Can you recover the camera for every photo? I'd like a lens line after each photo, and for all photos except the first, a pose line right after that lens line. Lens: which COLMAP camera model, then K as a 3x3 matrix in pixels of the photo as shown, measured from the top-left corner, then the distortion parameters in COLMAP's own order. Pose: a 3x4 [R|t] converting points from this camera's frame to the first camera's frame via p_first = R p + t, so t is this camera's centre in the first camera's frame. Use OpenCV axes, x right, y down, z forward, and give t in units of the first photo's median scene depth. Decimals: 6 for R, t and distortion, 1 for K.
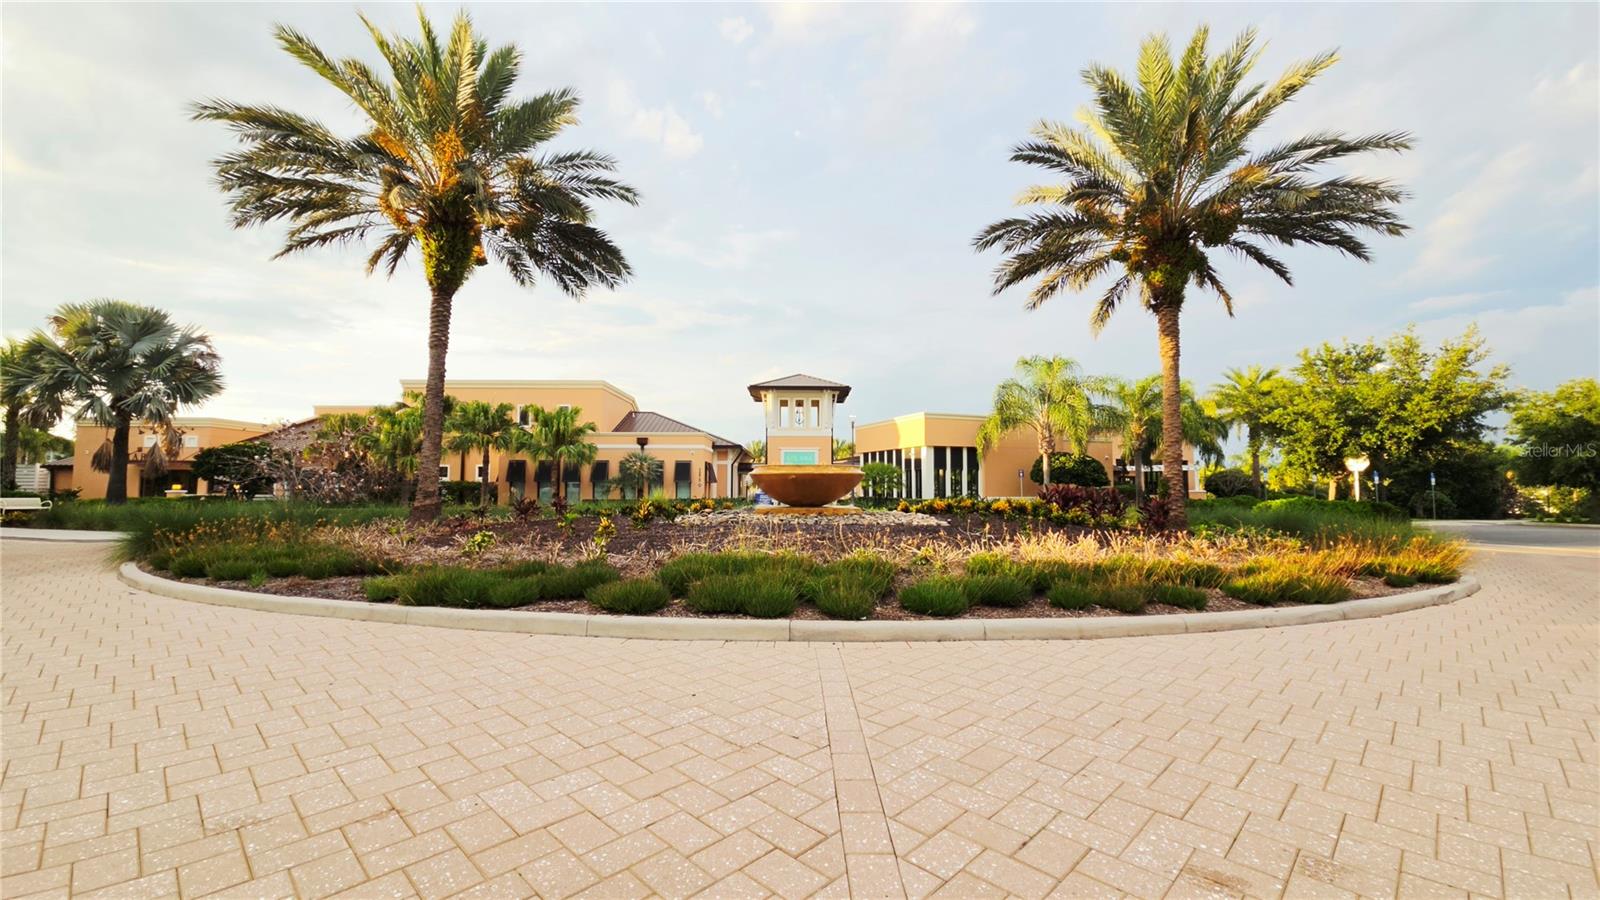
lens RADIAL K [[646.3, 0, 803.3], [0, 646.3, 446.6], [0, 0, 1]] dist [0.009374, -0.007049]
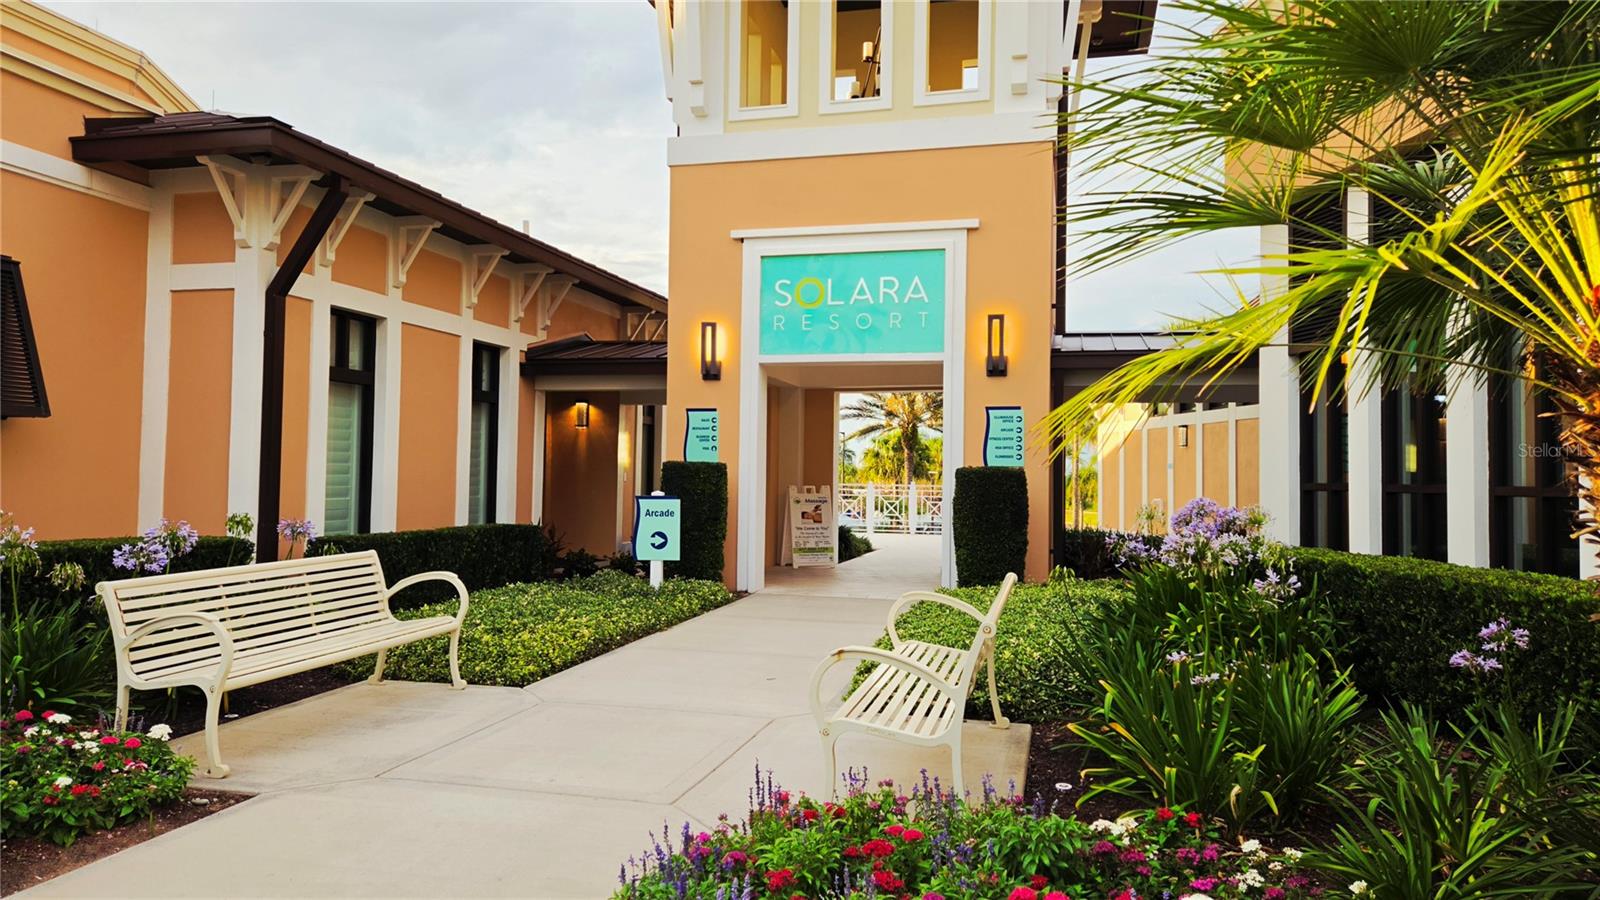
lens RADIAL K [[1053.6, 0, 800.0], [0, 1053.6, 450.0], [0, 0, 1]] dist [0.077634, -0.001365]
pose [[0.962818, 0.009873, -0.269970, 0.067810], [0.000940, 0.999203, 0.039893, 0.058940], [0.270149, -0.038664, 0.962042, 0.906472]]
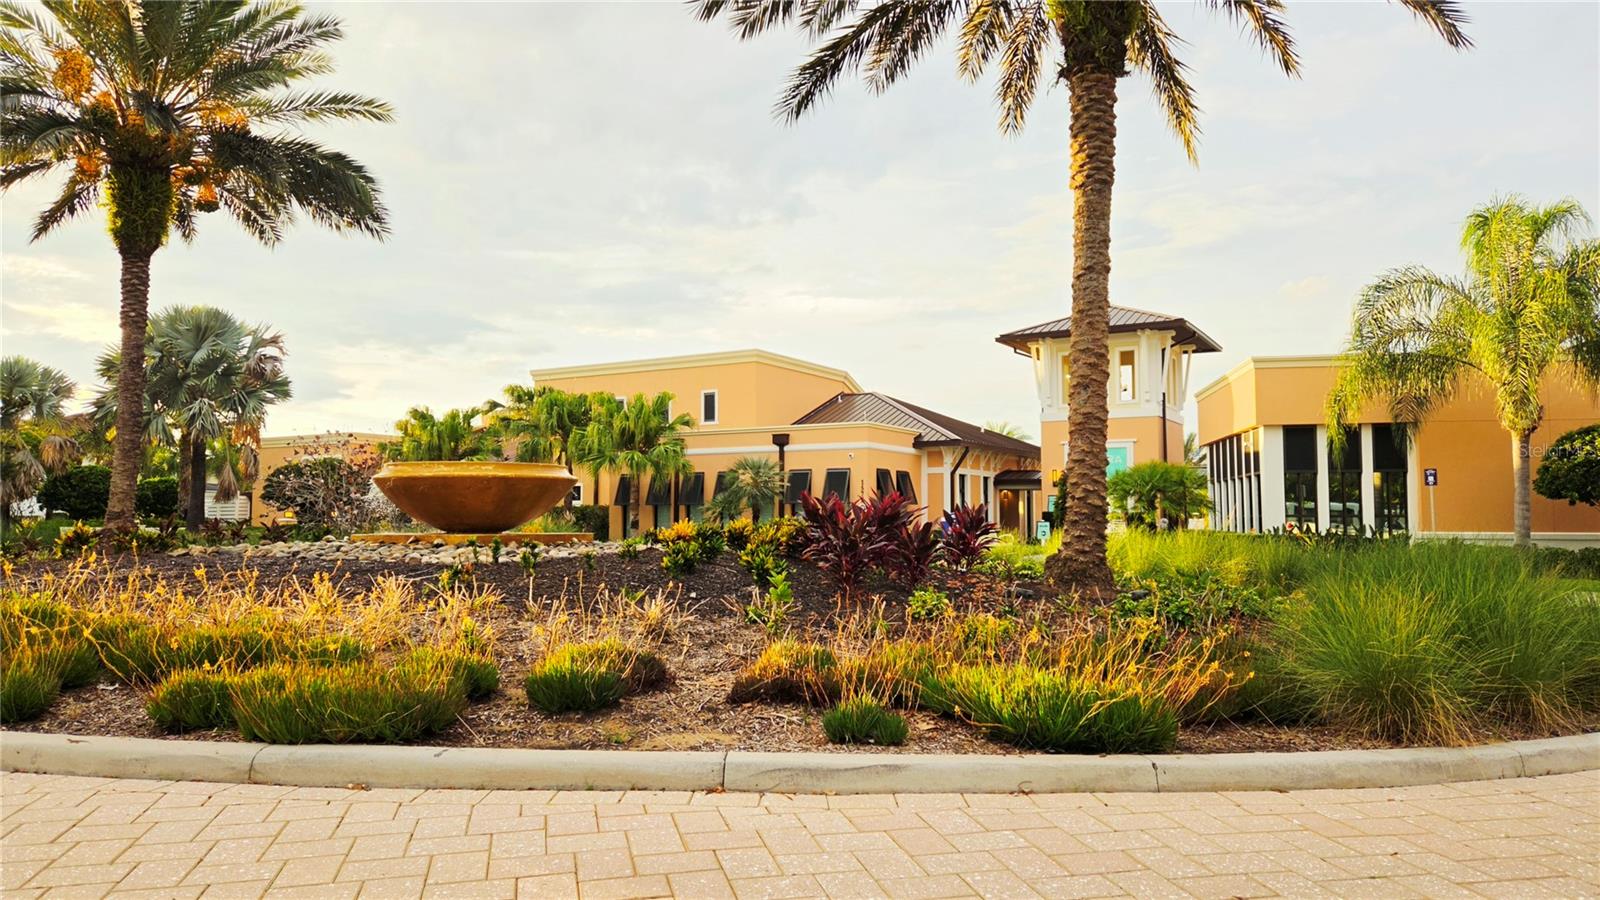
lens RADIAL K [[1053.6, 0, 800.0], [0, 1053.6, 450.0], [0, 0, 1]] dist [0.077634, -0.001365]
pose [[0.845146, -0.033371, -0.533493, 0.320796], [0.032677, 0.999408, -0.010749, 0.013854], [0.533536, -0.008349, 0.845736, 0.128005]]
